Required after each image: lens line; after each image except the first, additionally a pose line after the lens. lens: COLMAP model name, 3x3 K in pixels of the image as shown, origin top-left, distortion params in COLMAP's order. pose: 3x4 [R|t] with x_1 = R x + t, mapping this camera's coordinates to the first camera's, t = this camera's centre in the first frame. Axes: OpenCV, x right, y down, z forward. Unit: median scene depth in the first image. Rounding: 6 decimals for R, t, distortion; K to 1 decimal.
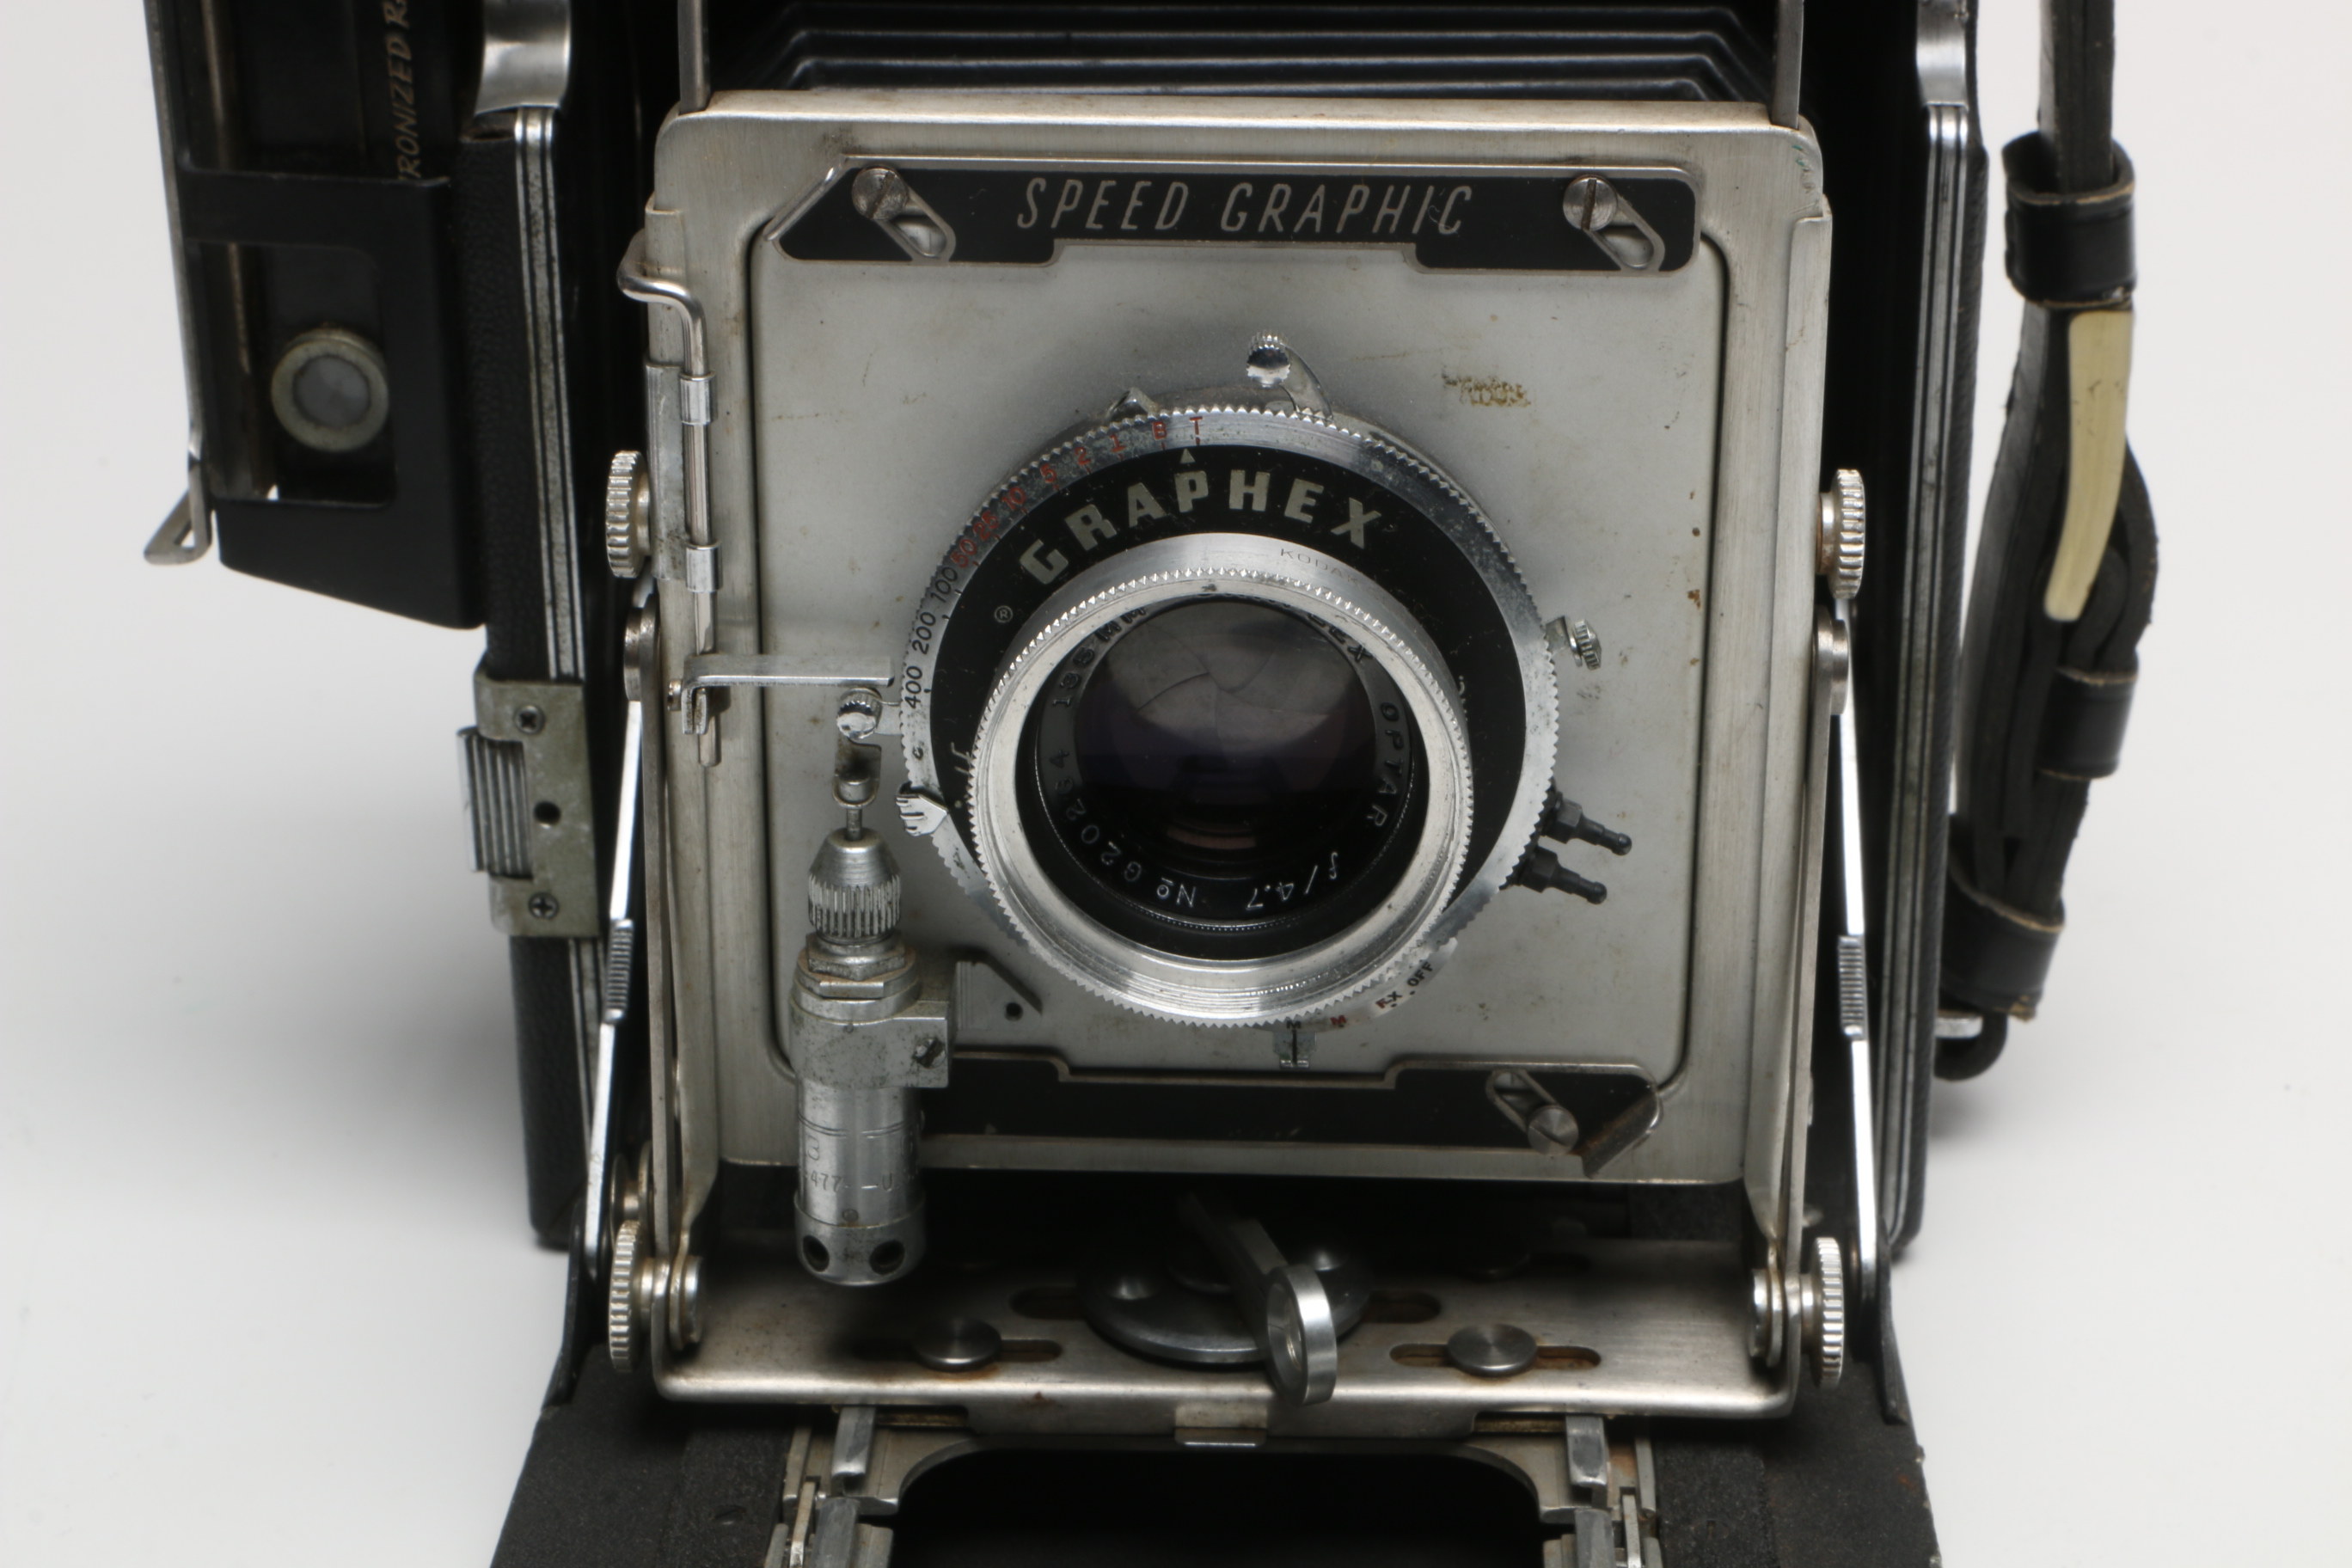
lens RADIAL K [[4593.9, 0, 1176.0], [0, 4593.9, 784.0], [0, 0, 1]] dist [0.030594, 0.468089]
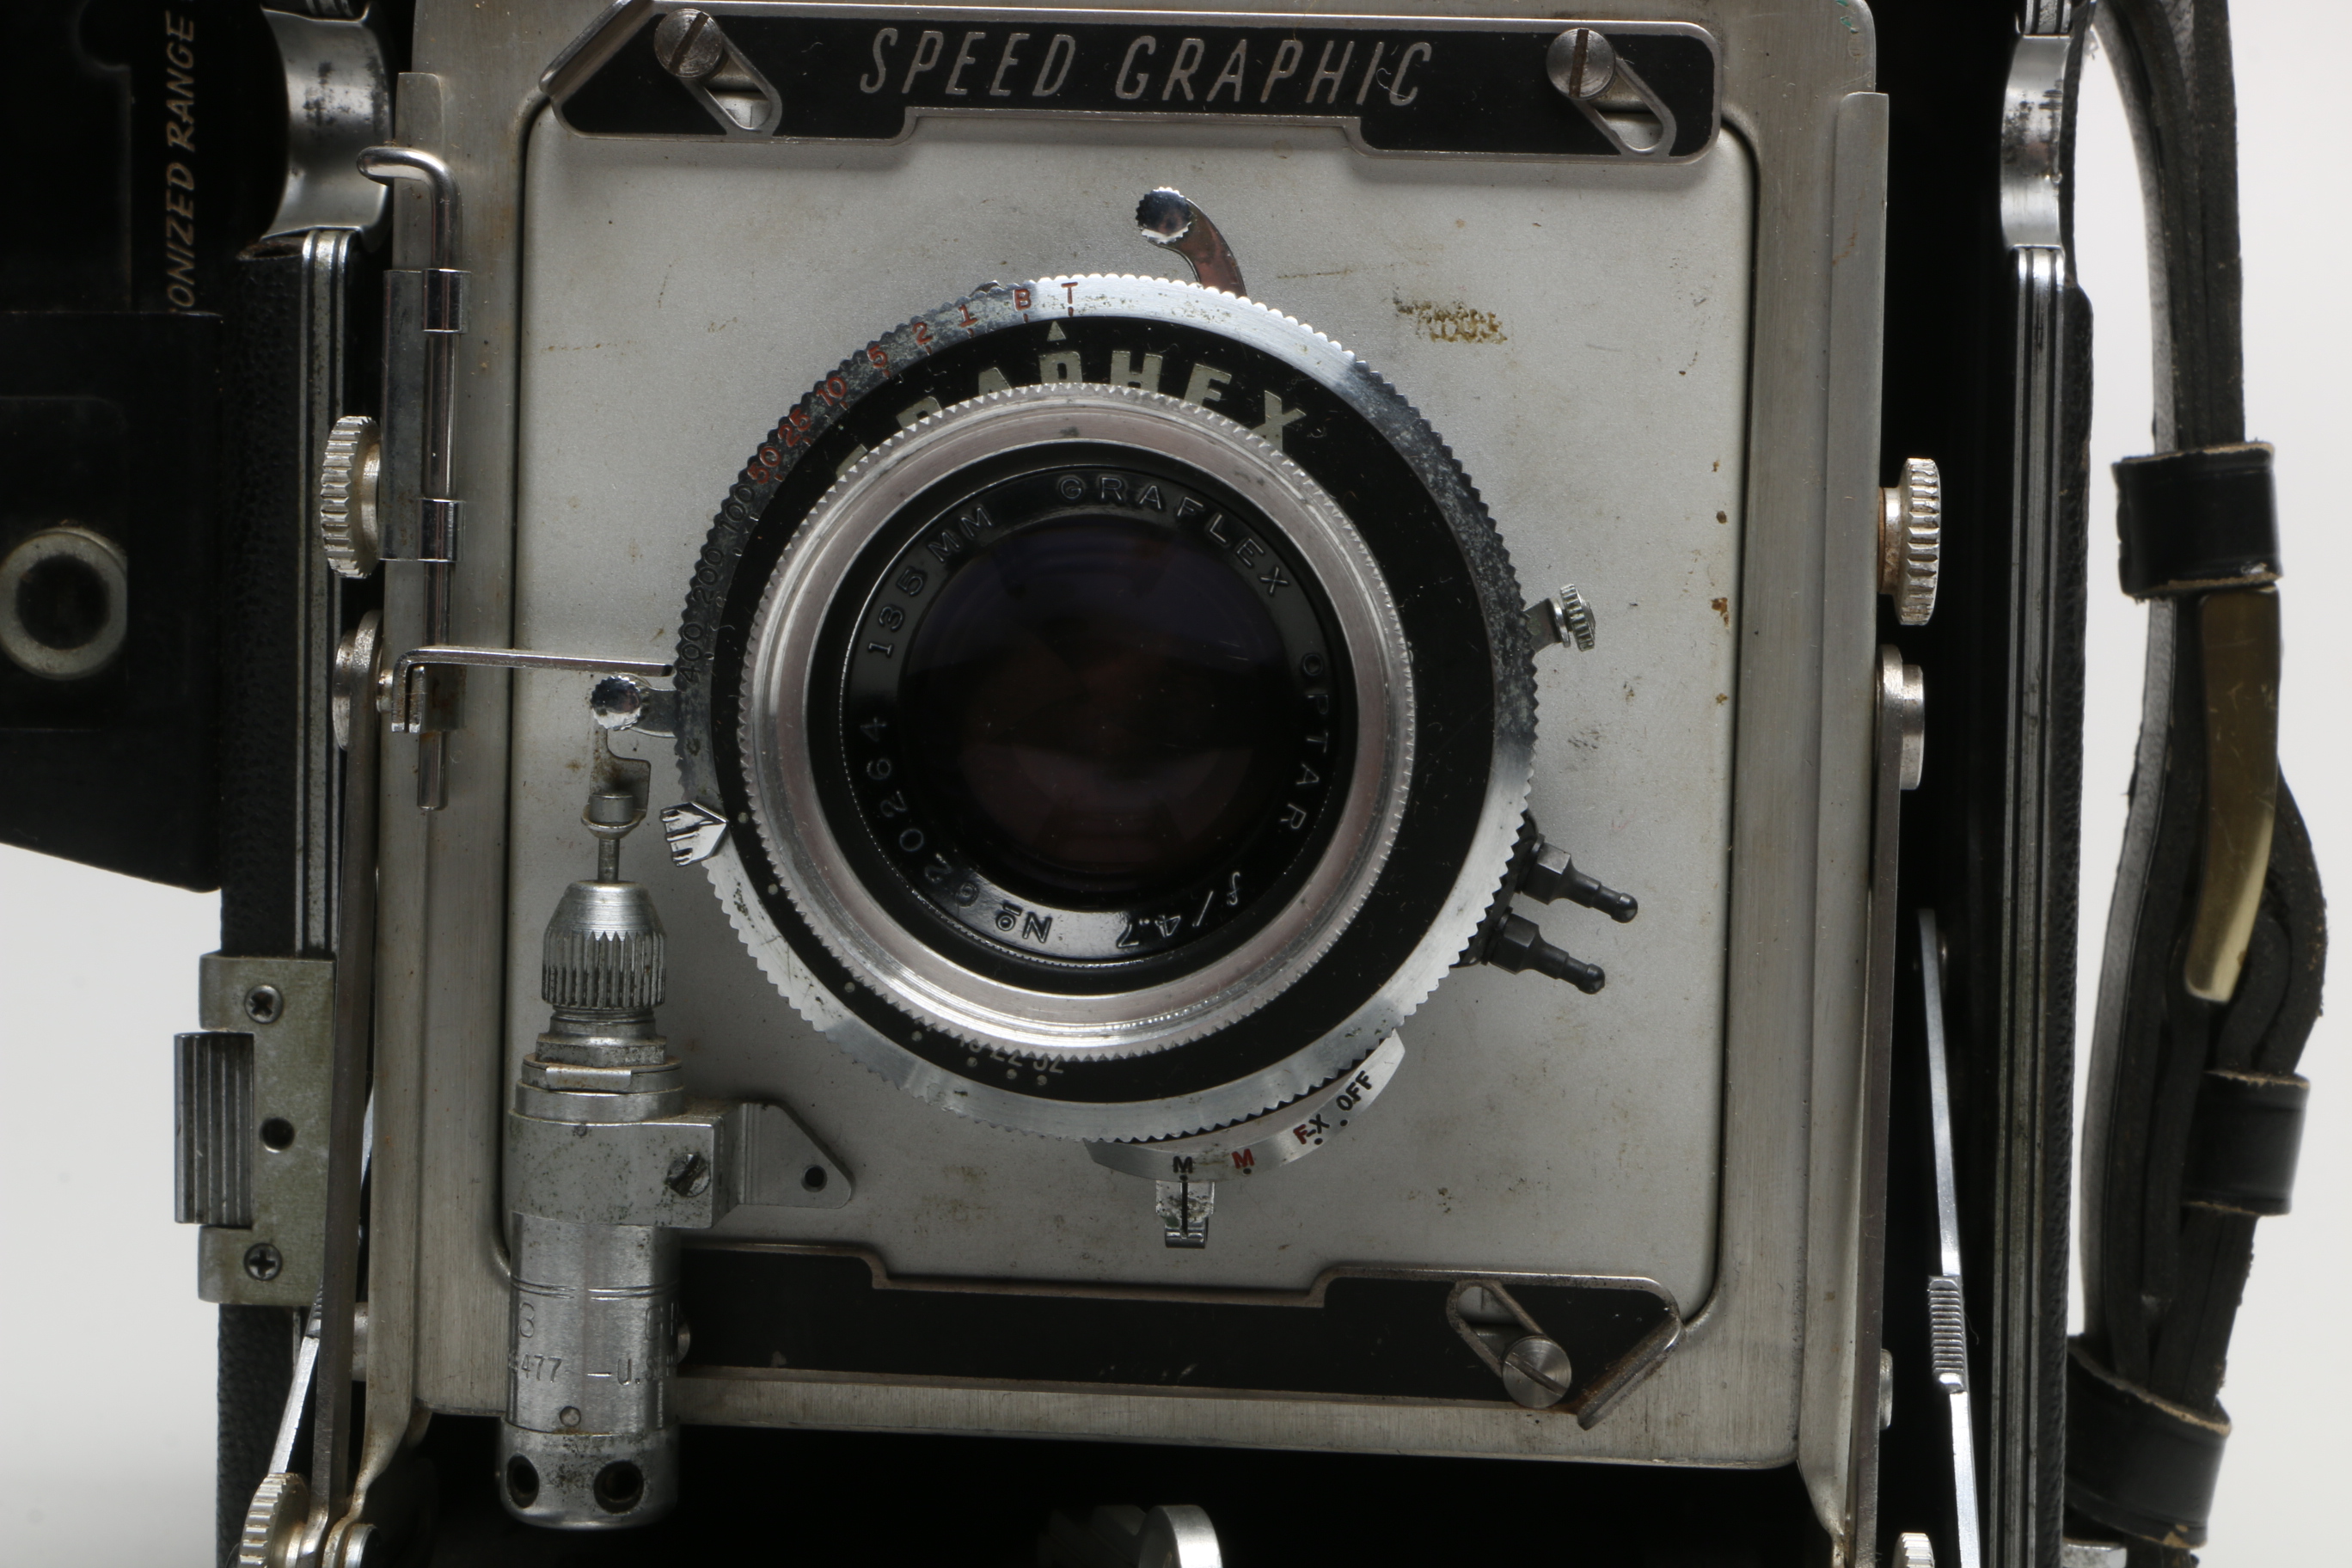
lens RADIAL K [[4593.9, 0, 1176.0], [0, 4593.9, 784.0], [0, 0, 1]] dist [0.030594, 0.468089]
pose [[0.999083, 0.027985, -0.032397, 0.046971], [-0.037524, 0.936743, -0.348002, 0.253683], [0.020609, 0.348899, 0.936934, 0.284956]]
